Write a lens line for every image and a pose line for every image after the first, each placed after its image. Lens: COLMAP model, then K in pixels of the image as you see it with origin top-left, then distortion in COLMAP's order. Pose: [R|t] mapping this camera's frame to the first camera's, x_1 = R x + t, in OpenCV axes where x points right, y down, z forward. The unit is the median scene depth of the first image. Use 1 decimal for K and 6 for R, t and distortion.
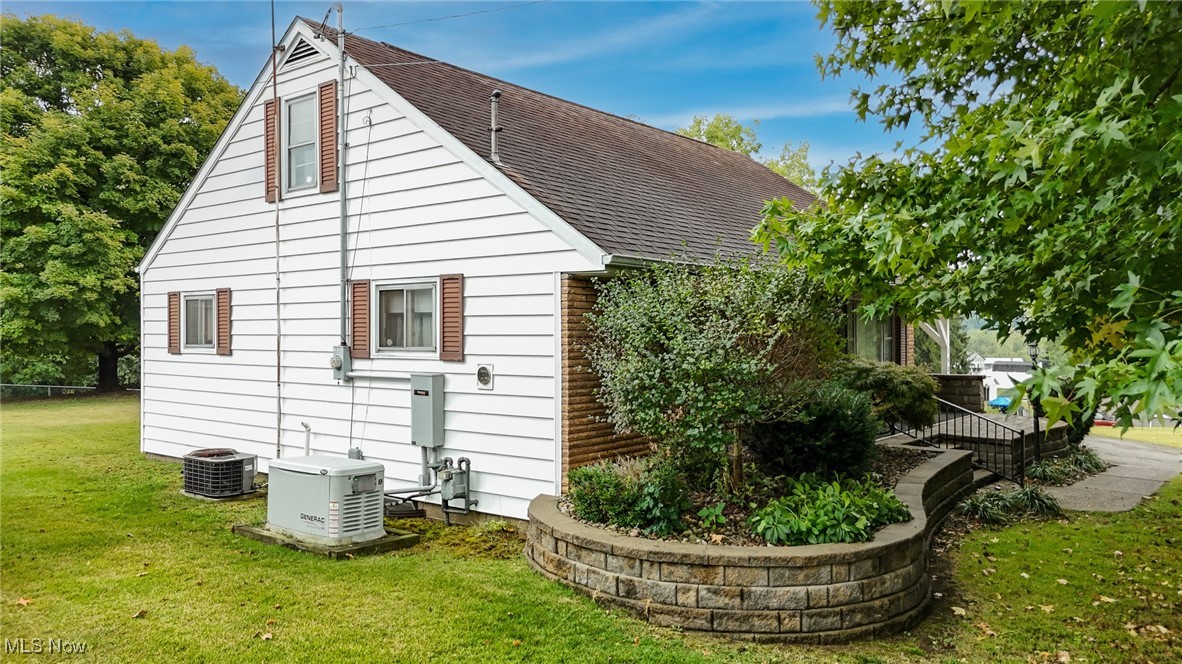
lens RADIAL K [[873.2, 0, 592.9], [0, 873.2, 331.8], [0, 0, 1]] dist [0.061389, -0.047105]
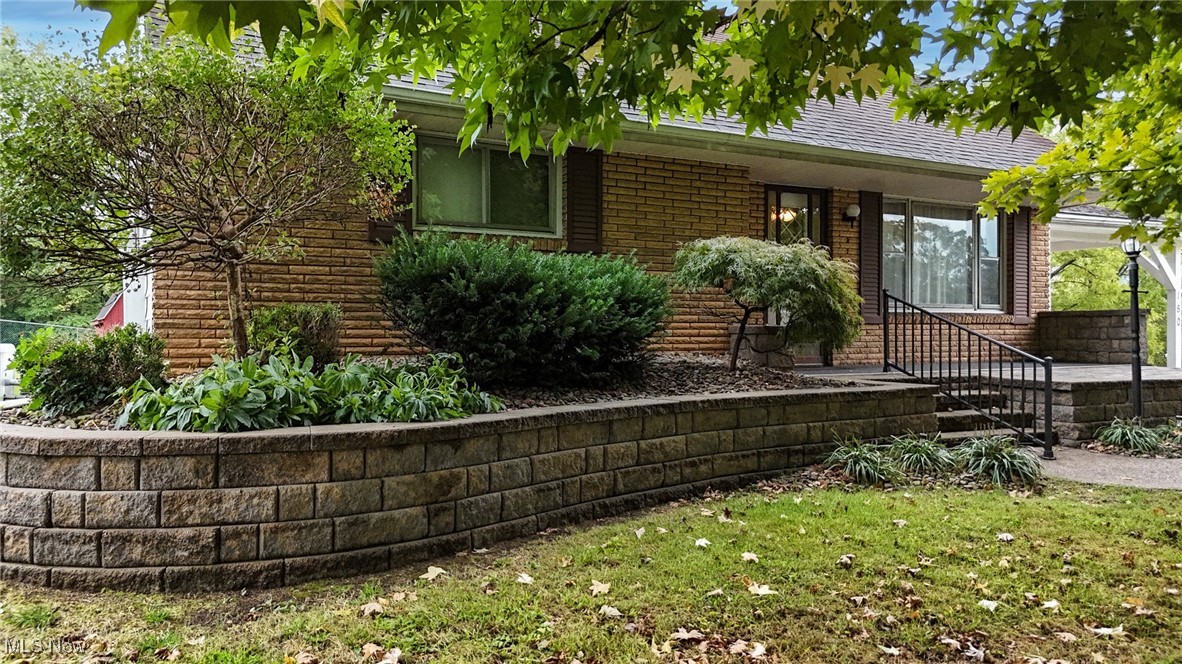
lens RADIAL K [[873.2, 0, 592.1], [0, 873.2, 329.8], [0, 0, 1]] dist [0.061389, -0.047105]
pose [[0.928510, 0.009359, -0.371189, 0.803049], [-0.008245, 0.999955, 0.004589, 0.173823], [0.371215, -0.001200, 0.928546, 0.572843]]
